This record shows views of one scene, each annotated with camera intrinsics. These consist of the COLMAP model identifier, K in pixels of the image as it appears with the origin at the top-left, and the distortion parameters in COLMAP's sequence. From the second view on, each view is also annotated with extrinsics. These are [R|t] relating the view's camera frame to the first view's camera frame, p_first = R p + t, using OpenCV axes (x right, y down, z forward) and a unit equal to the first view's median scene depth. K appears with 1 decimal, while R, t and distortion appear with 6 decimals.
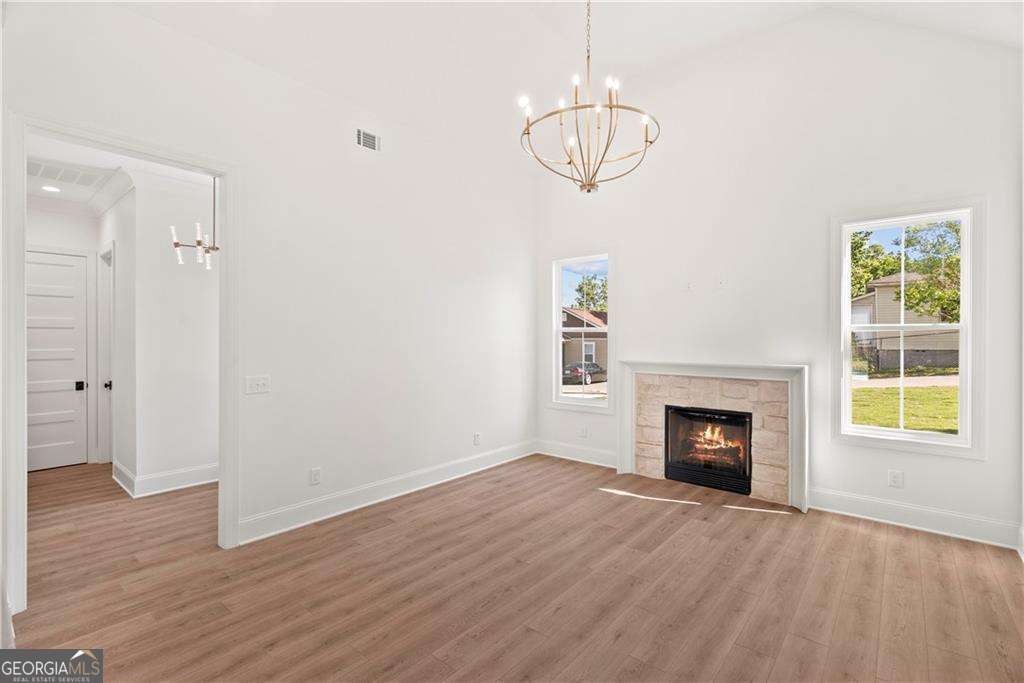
lens RADIAL K [[466.2, 0, 512.1], [0, 466.2, 337.5], [0, 0, 1]] dist [-0.003831, 0.002245]
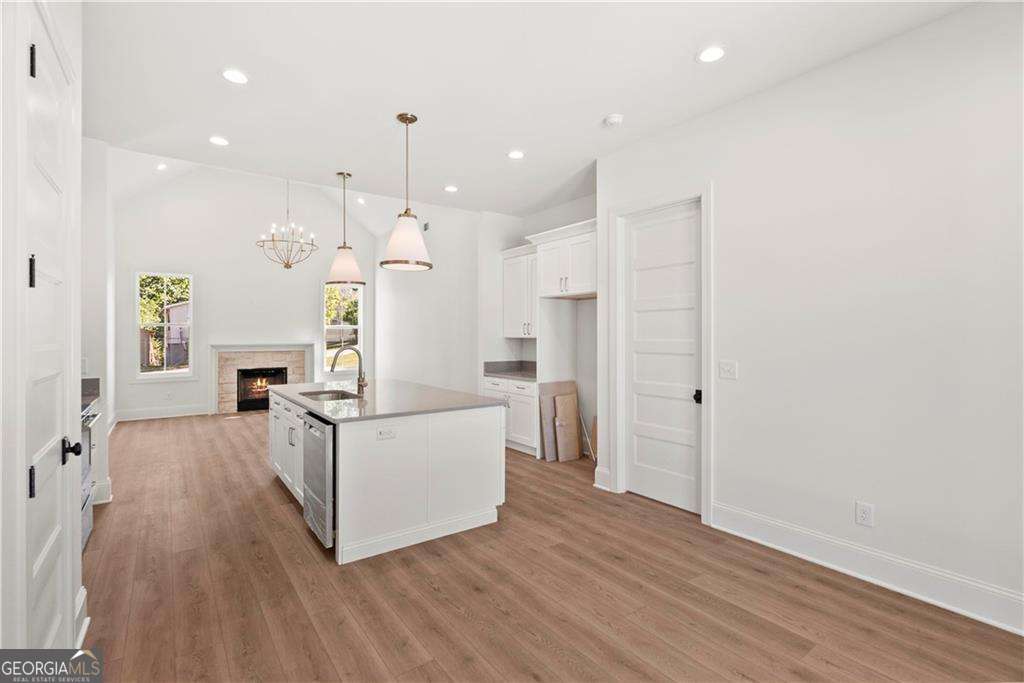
lens RADIAL K [[466.2, 0, 509.6], [0, 466.2, 334.1], [0, 0, 1]] dist [-0.003831, 0.002245]
pose [[0.257199, -0.003100, 0.966354, -1.120959], [-0.000579, 0.999994, 0.003362, 0.007825], [-0.966358, -0.001424, 0.257196, -0.436809]]
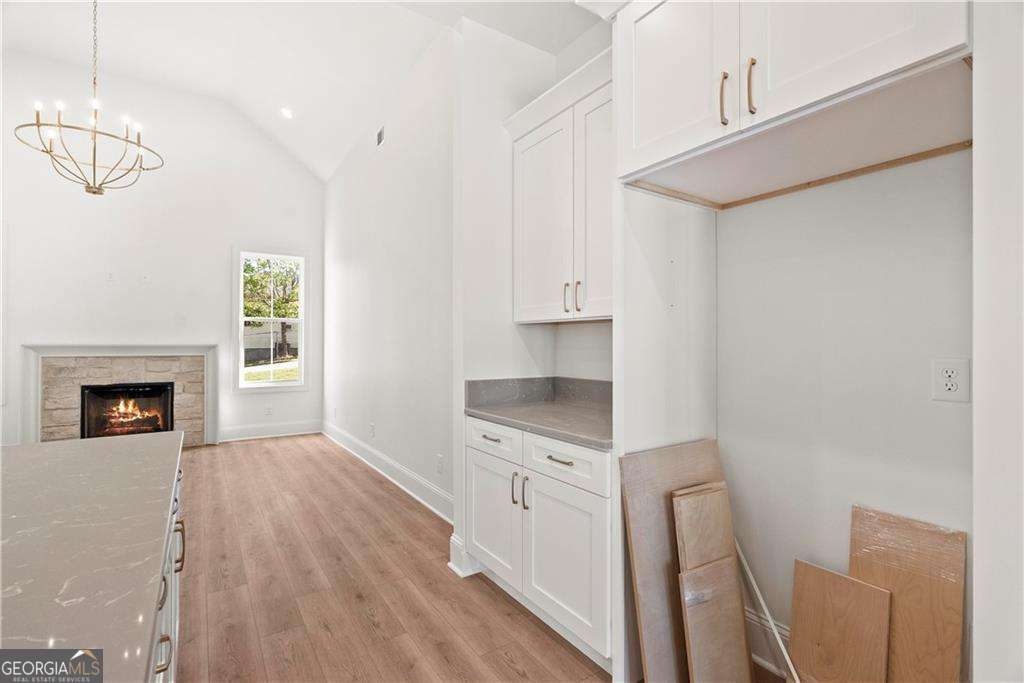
lens RADIAL K [[466.2, 0, 509.9], [0, 466.2, 342.7], [0, 0, 1]] dist [-0.003831, 0.002245]
pose [[0.292811, 0.000106, 0.956170, -0.411437], [-0.003734, 0.999992, 0.001033, 0.044191], [-0.956163, -0.003873, 0.292809, -0.247764]]
